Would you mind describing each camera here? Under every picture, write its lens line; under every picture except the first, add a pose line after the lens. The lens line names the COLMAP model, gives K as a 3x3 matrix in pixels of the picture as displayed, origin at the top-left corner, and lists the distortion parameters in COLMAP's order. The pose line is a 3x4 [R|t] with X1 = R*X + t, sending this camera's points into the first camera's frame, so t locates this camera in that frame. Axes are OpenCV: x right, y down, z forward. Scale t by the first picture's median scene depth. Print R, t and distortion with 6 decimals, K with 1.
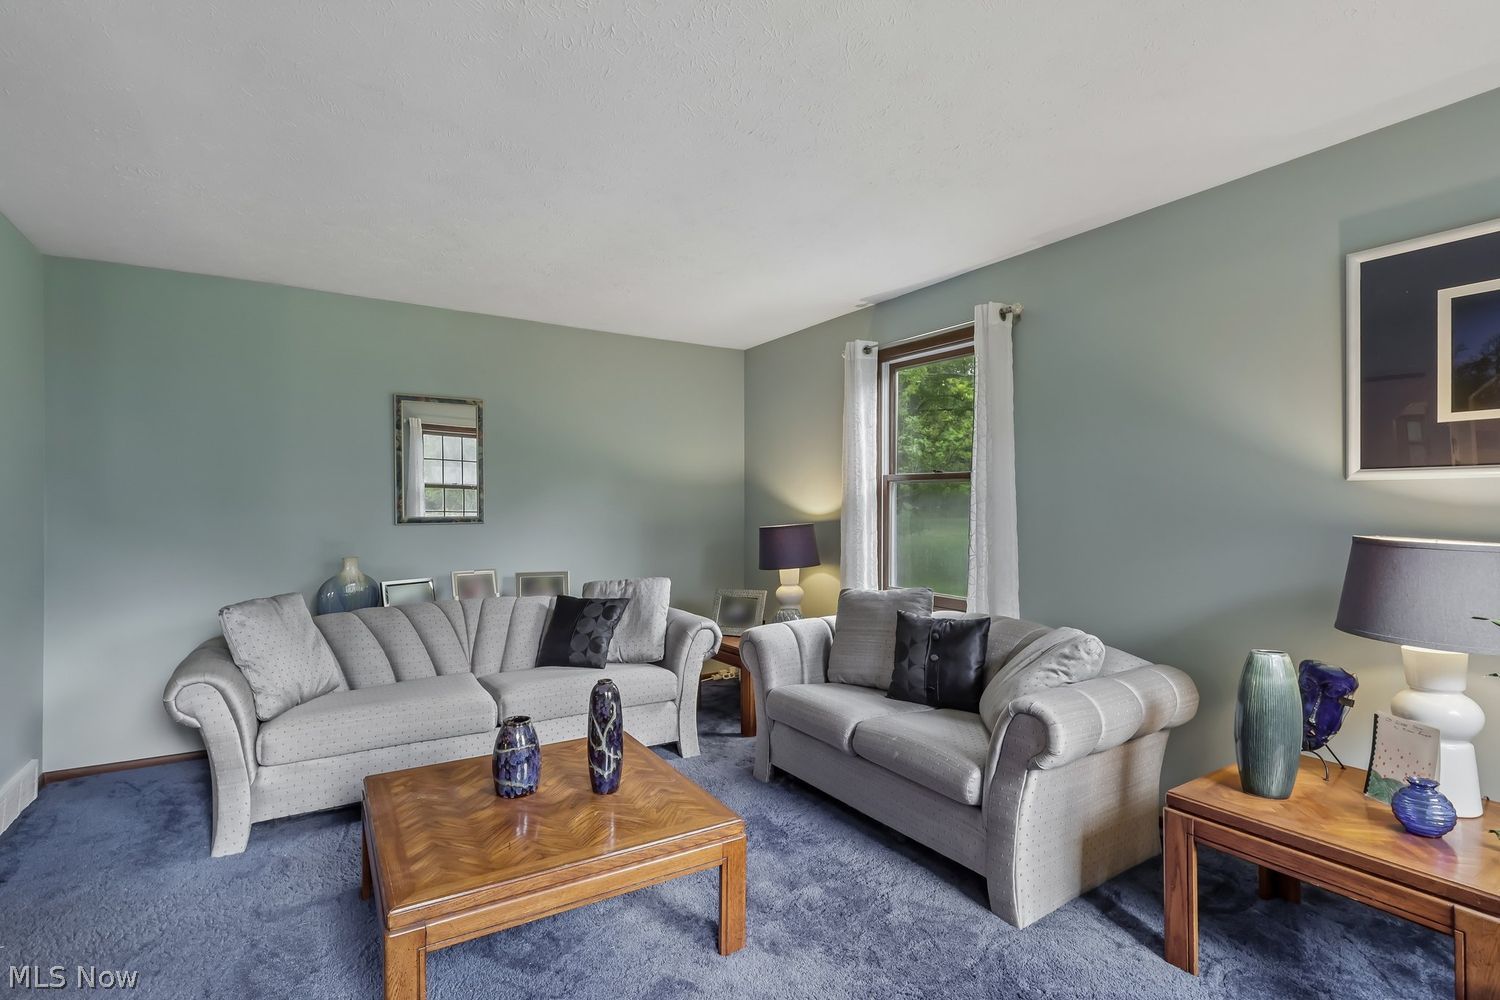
lens RADIAL K [[697.4, 0, 745.2], [0, 697.4, 504.9], [0, 0, 1]] dist [-0.002972, 0.001488]
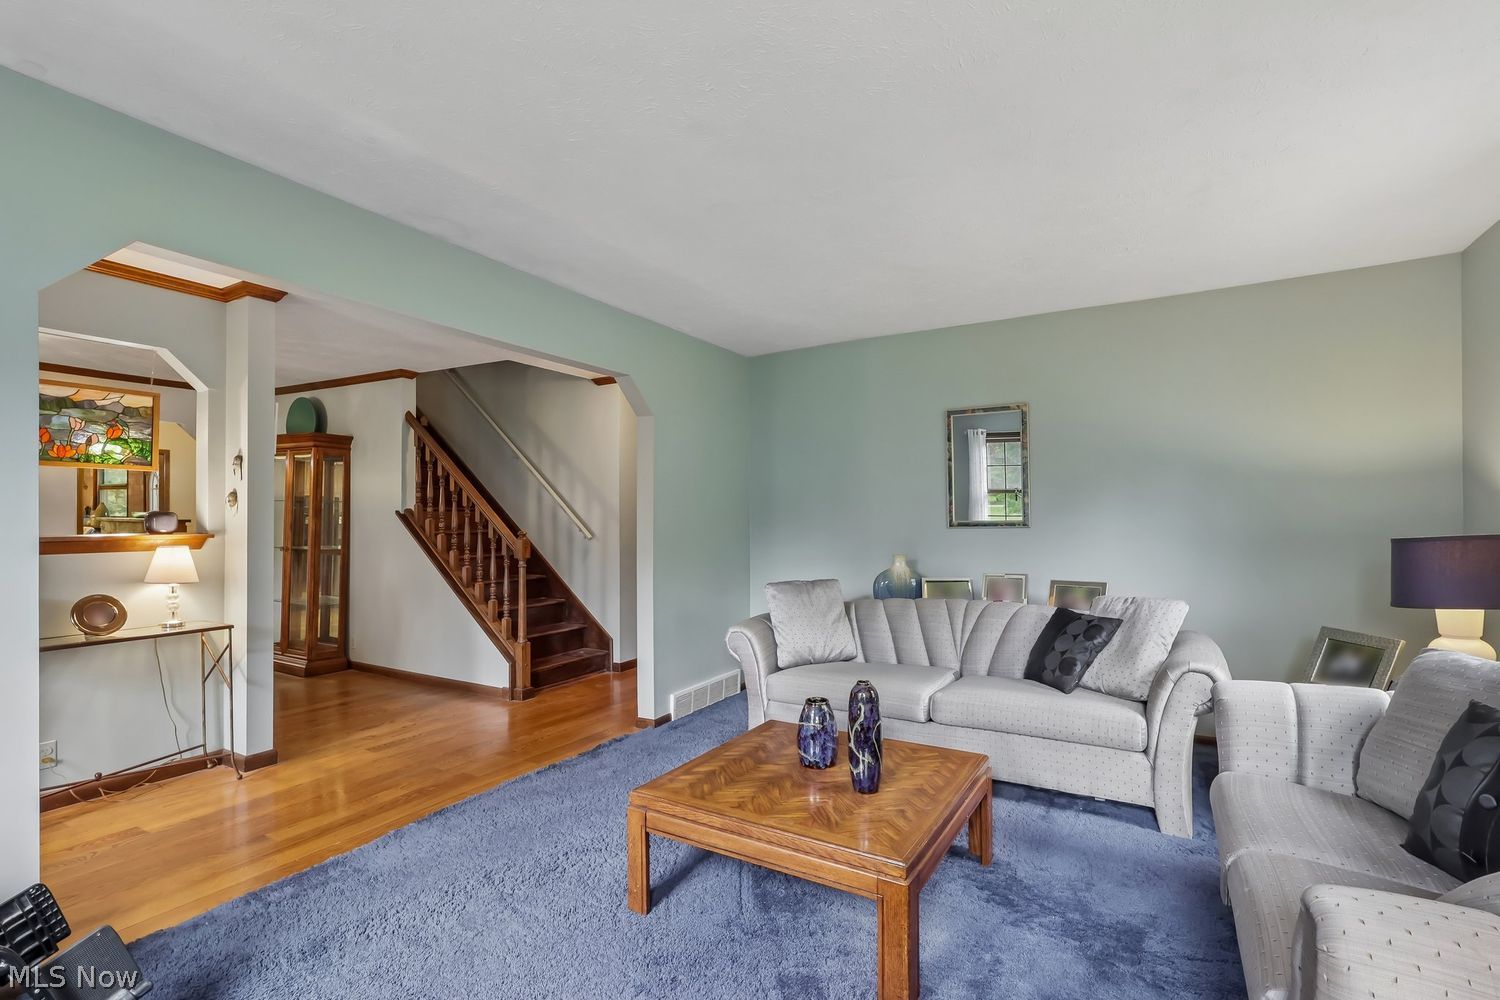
lens RADIAL K [[697.4, 0, 749.2], [0, 697.4, 508.0], [0, 0, 1]] dist [-0.002972, 0.001488]
pose [[0.461287, -0.012987, -0.887156, 0.388429], [0.012045, 0.999892, -0.008375, 0.002623], [0.887169, -0.006823, 0.461393, 0.235878]]
